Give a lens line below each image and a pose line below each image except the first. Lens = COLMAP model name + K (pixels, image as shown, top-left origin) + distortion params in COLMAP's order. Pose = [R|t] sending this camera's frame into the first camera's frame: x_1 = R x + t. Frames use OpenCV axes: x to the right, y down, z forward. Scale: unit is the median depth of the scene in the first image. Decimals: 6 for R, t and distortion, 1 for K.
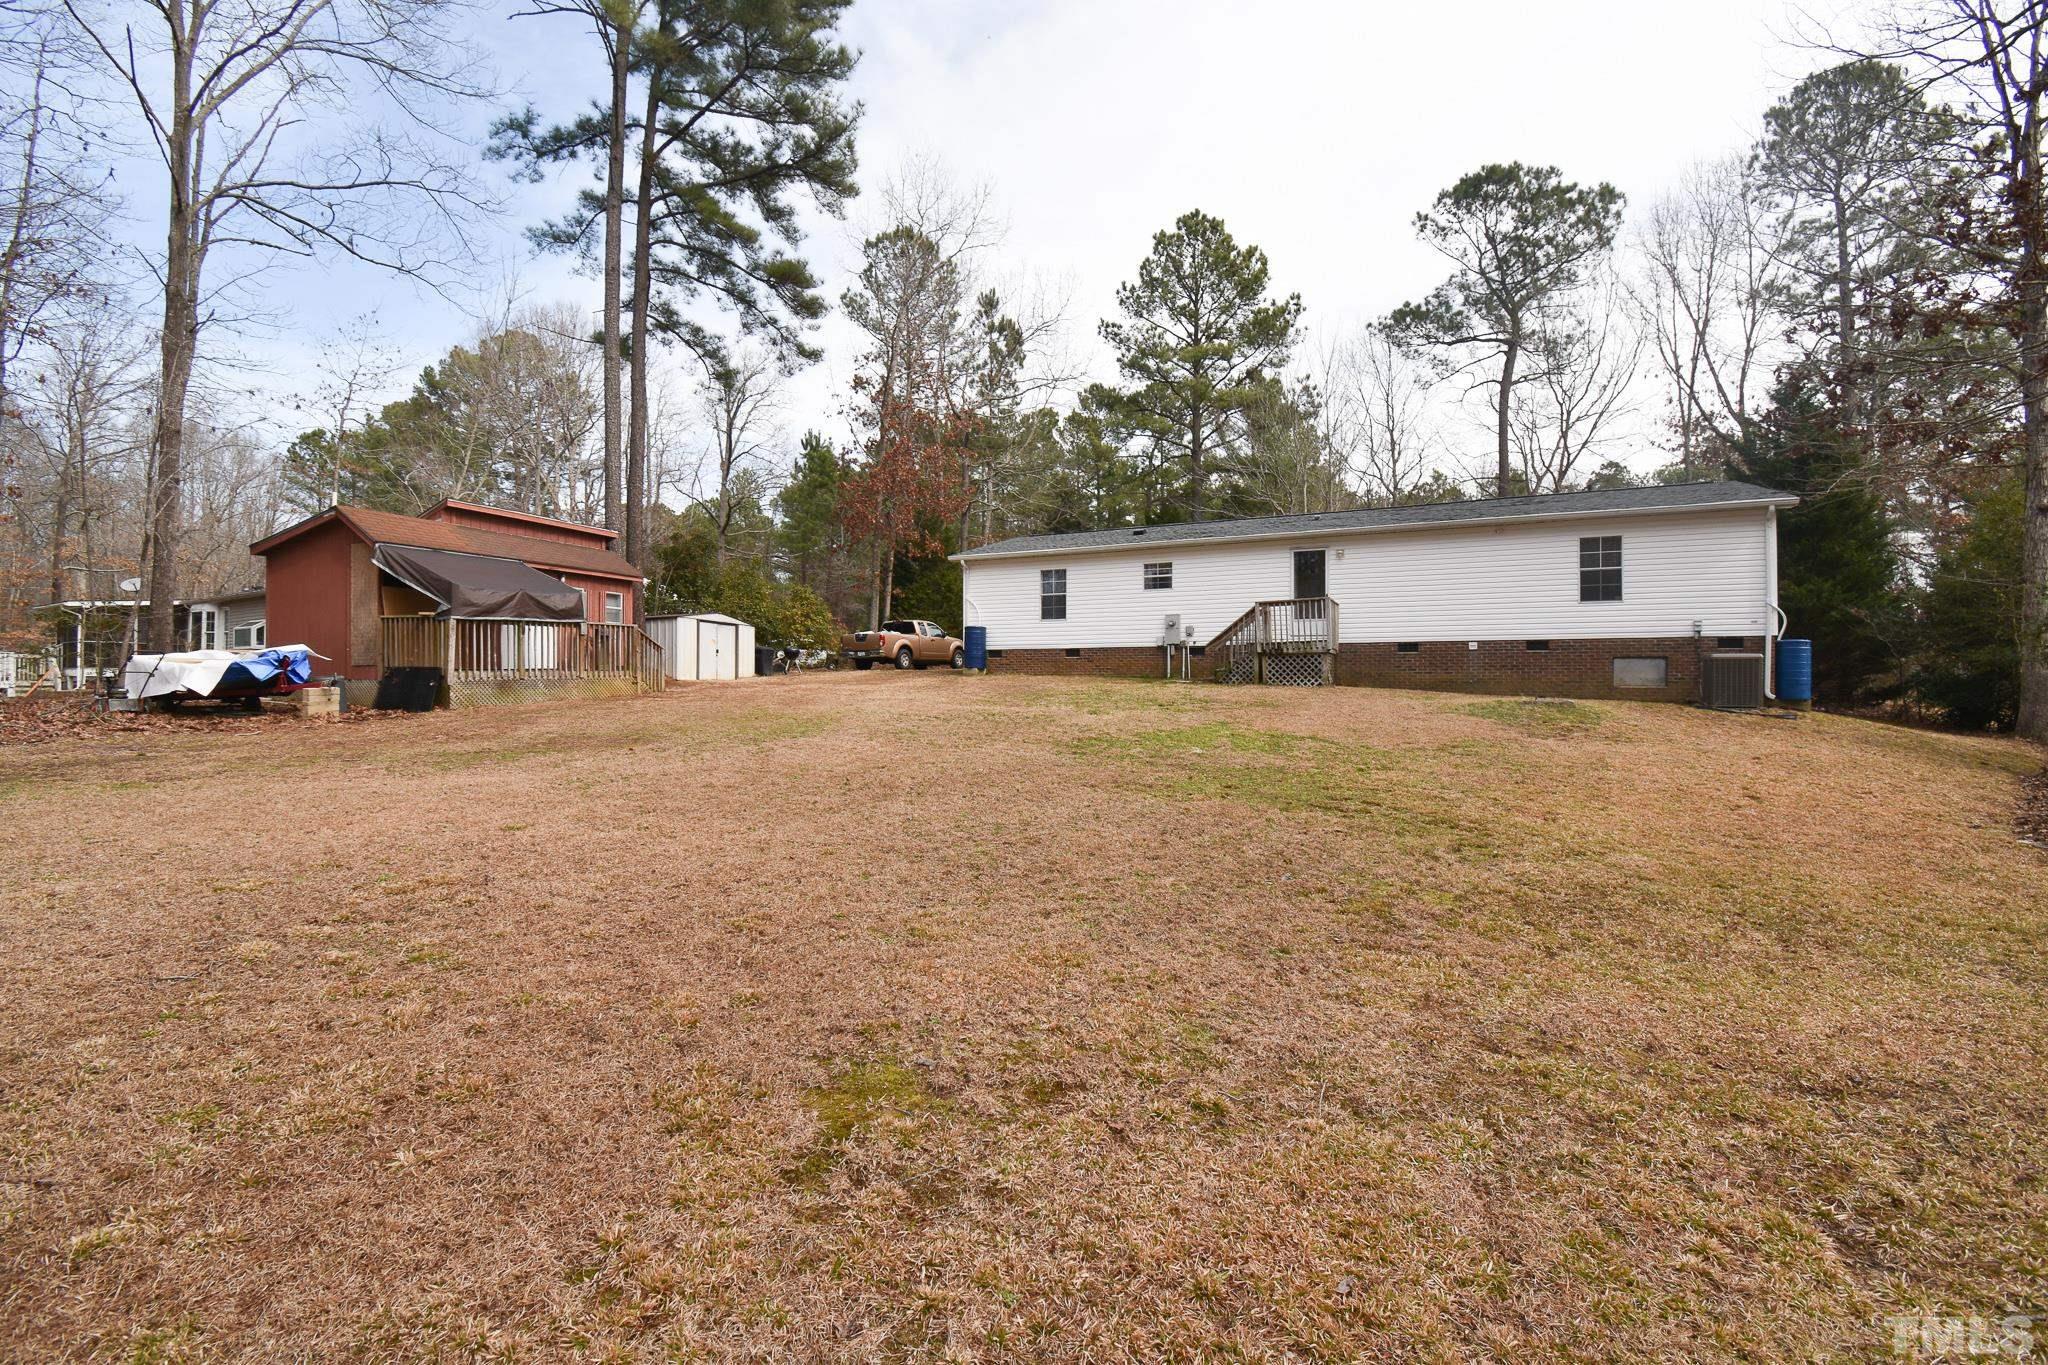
lens RADIAL K [[907.1, 0, 1027.6], [0, 907.1, 673.0], [0, 0, 1]] dist [0.006674, -0.018217]
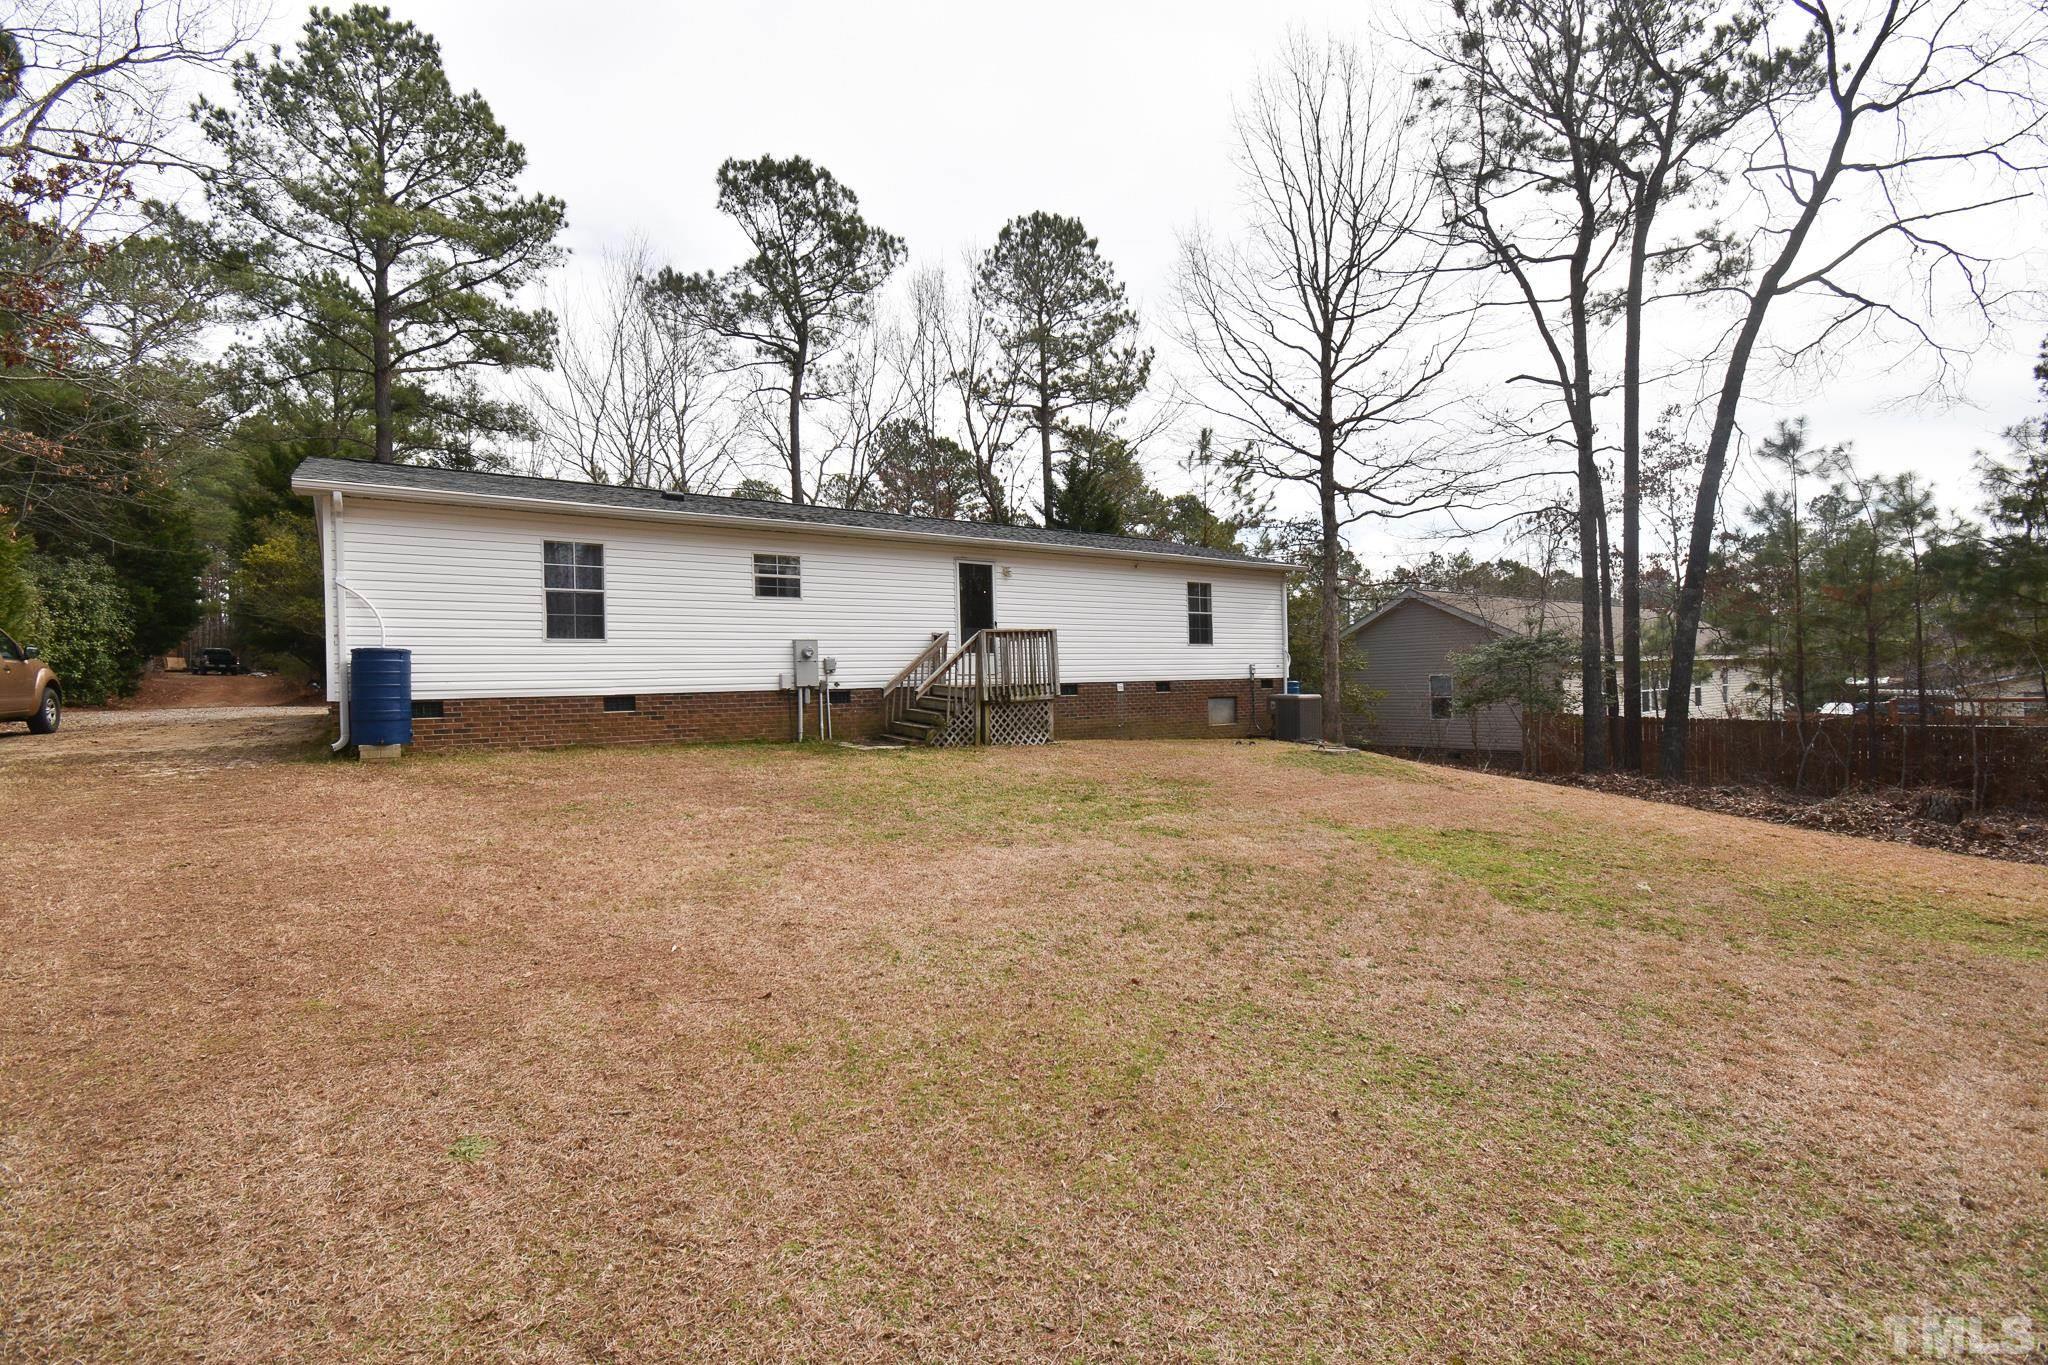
lens RADIAL K [[907.1, 0, 1022.3], [0, 907.1, 682.2], [0, 0, 1]] dist [0.006674, -0.018217]
pose [[0.480305, -0.009597, 0.877049, -0.317292], [0.013906, 0.999898, 0.003325, -0.034574], [-0.876991, 0.010599, 0.480390, 0.559916]]
